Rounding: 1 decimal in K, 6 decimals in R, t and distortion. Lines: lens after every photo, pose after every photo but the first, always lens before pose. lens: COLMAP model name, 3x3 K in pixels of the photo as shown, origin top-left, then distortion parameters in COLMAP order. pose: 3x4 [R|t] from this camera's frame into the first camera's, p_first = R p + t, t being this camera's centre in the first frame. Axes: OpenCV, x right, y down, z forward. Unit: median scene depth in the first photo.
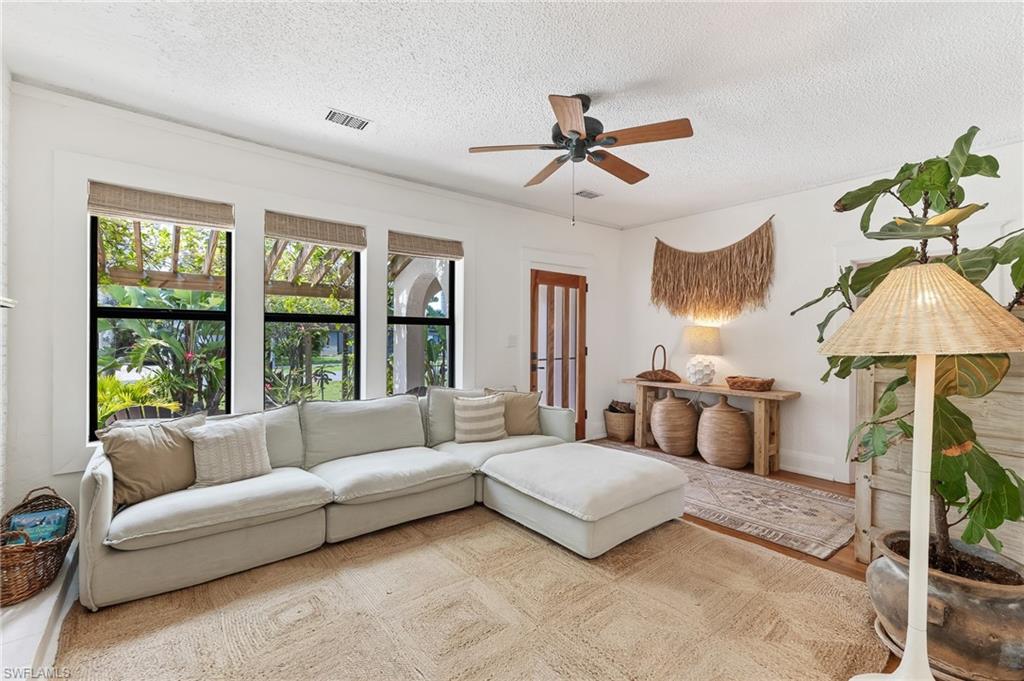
lens RADIAL K [[432.2, 0, 509.7], [0, 432.2, 337.8], [0, 0, 1]] dist [-0.002314, -0.000109]
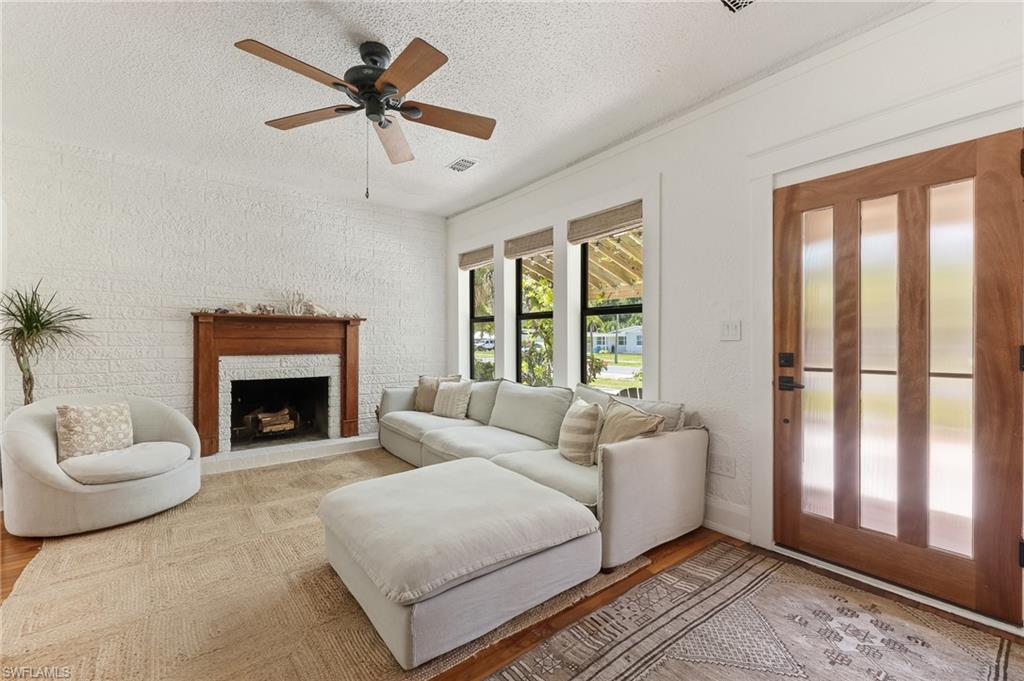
lens RADIAL K [[432.2, 0, 520.3], [0, 432.2, 338.9], [0, 0, 1]] dist [-0.002314, -0.000109]
pose [[-0.010174, -0.005574, -0.999933, 0.772162], [0.001024, 0.999984, -0.005585, 0.028231], [0.999948, -0.001081, -0.010168, 0.980646]]
